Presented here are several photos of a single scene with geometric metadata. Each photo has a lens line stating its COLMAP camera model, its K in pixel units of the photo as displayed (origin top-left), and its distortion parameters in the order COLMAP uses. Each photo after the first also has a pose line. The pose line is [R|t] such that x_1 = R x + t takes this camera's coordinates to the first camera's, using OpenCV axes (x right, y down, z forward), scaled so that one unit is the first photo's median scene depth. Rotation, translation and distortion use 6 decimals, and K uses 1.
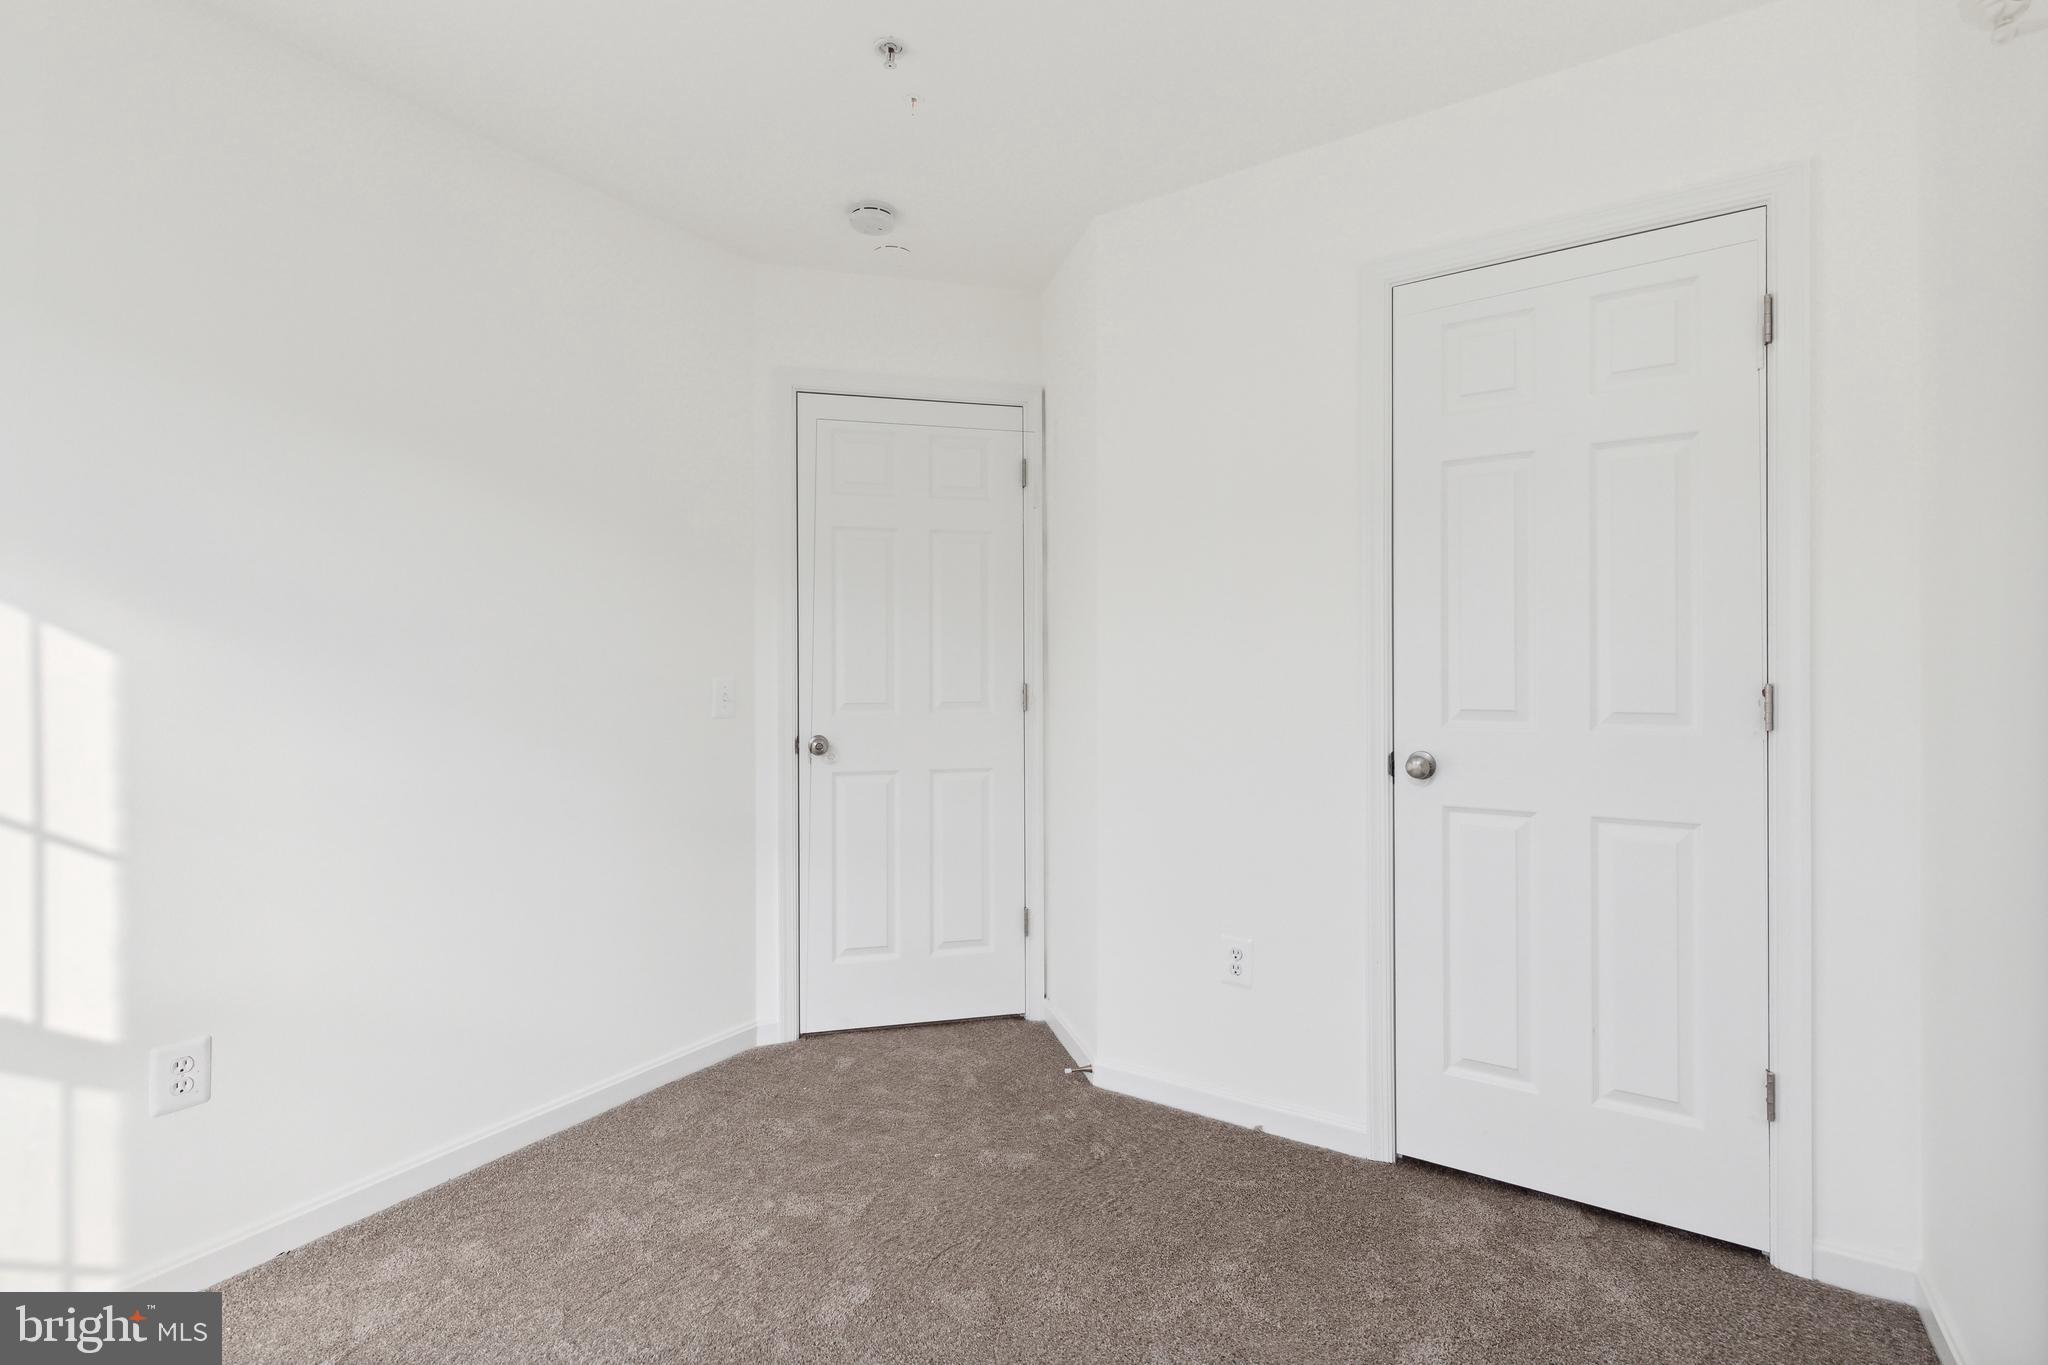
lens RADIAL K [[927.5, 0, 1024.0], [0, 927.5, 682.5], [0, 0, 1]] dist [0.017757, -0.000240]
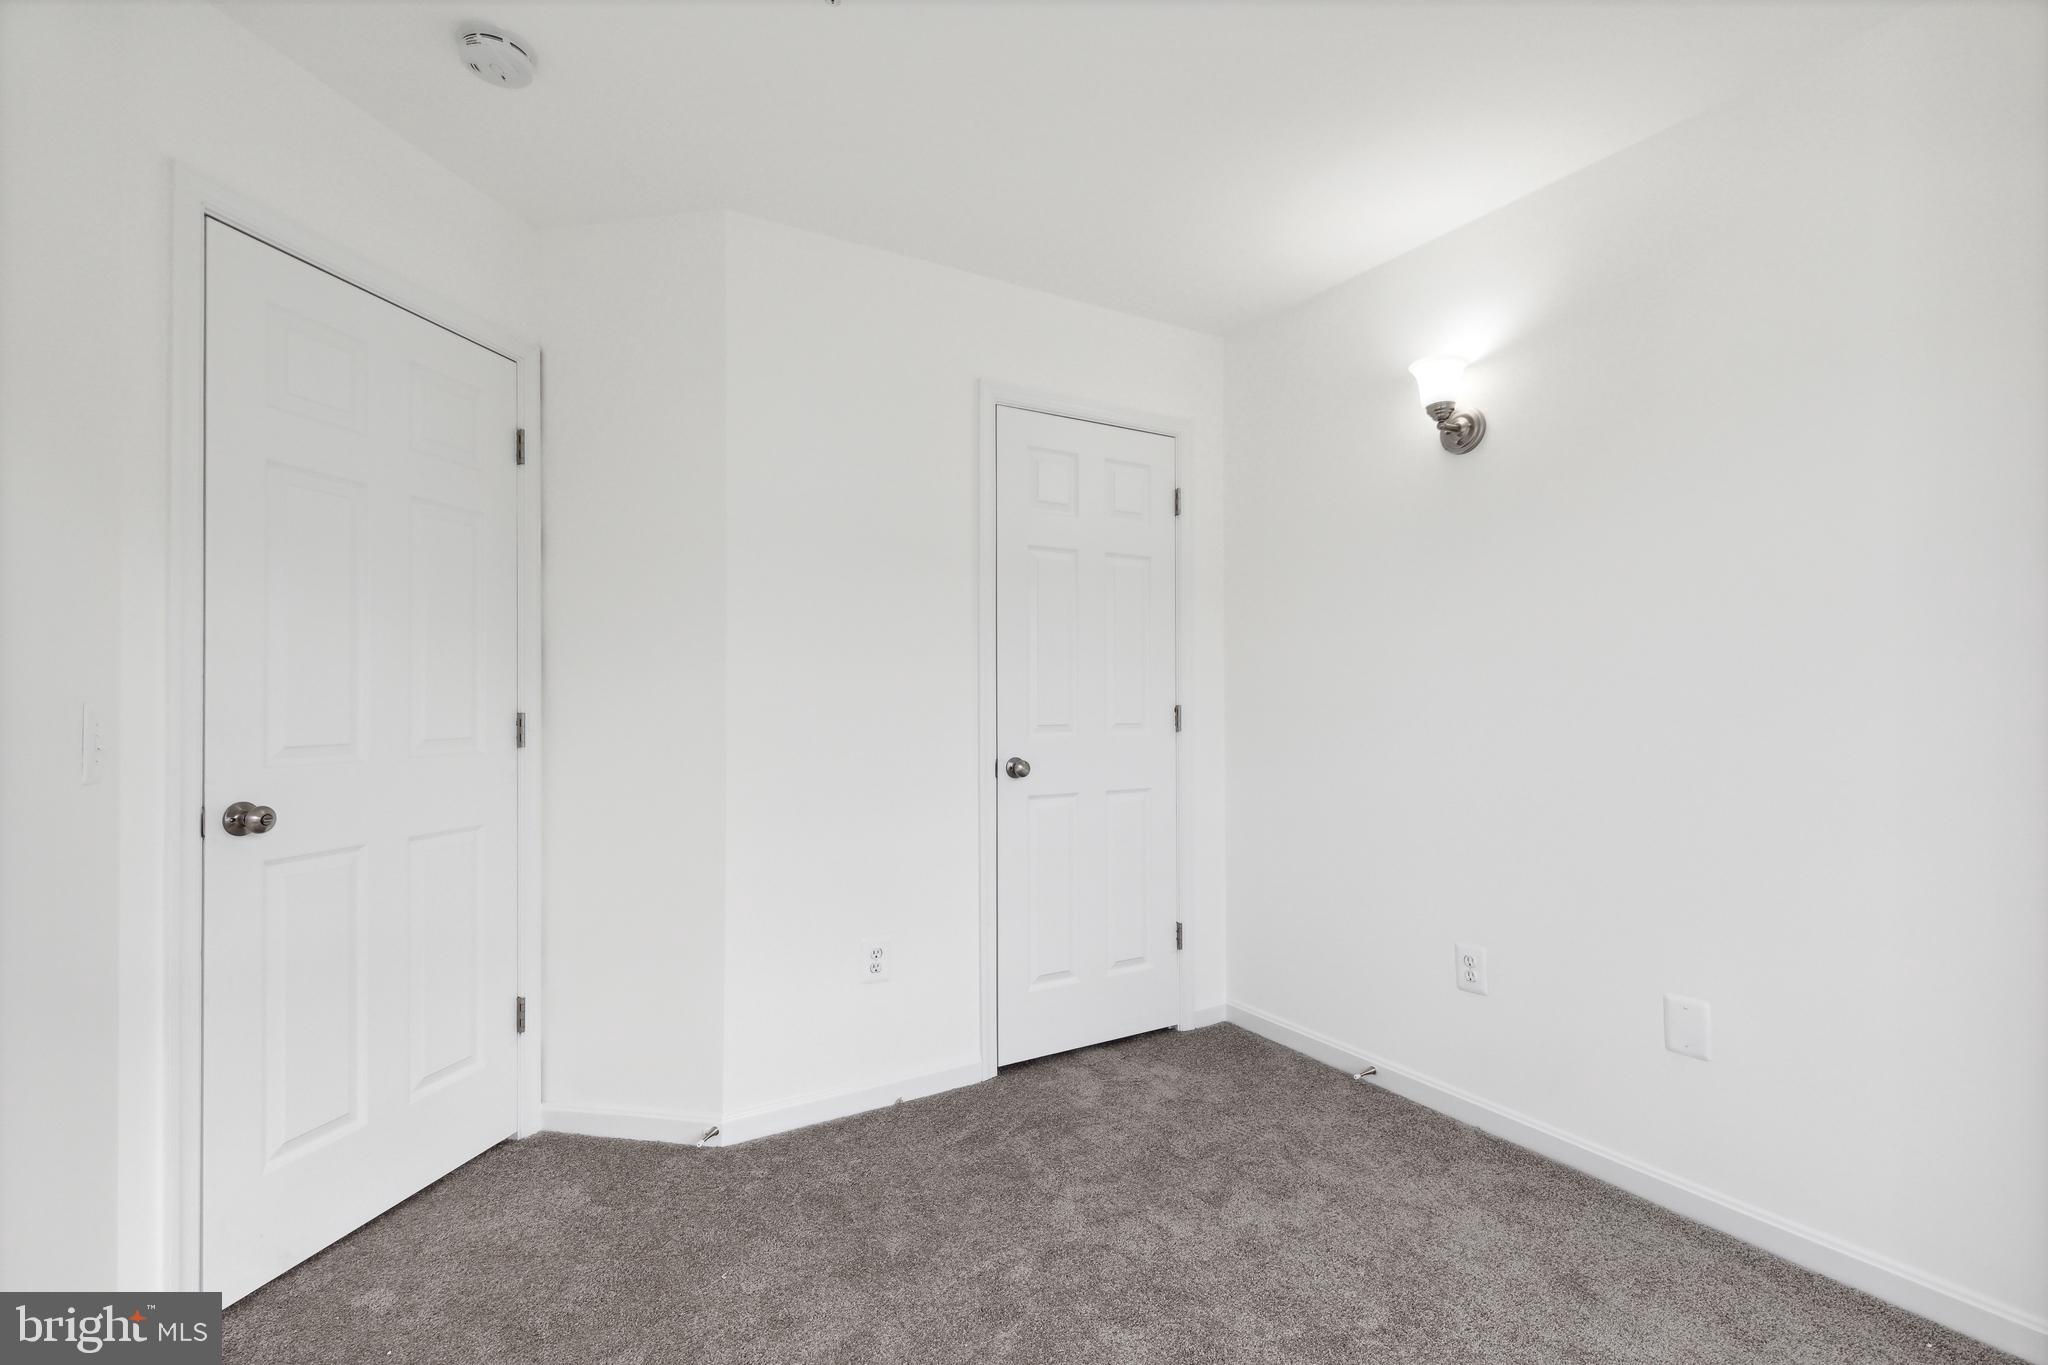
lens RADIAL K [[951.5, 0, 1015.5], [0, 951.5, 708.0], [0, 0, 1]] dist [0.007487, -0.000532]
pose [[0.447070, -0.005909, 0.894479, -0.741422], [0.013009, 0.999915, 0.000103, 0.003083], [-0.894404, 0.011590, 0.447109, 0.361730]]
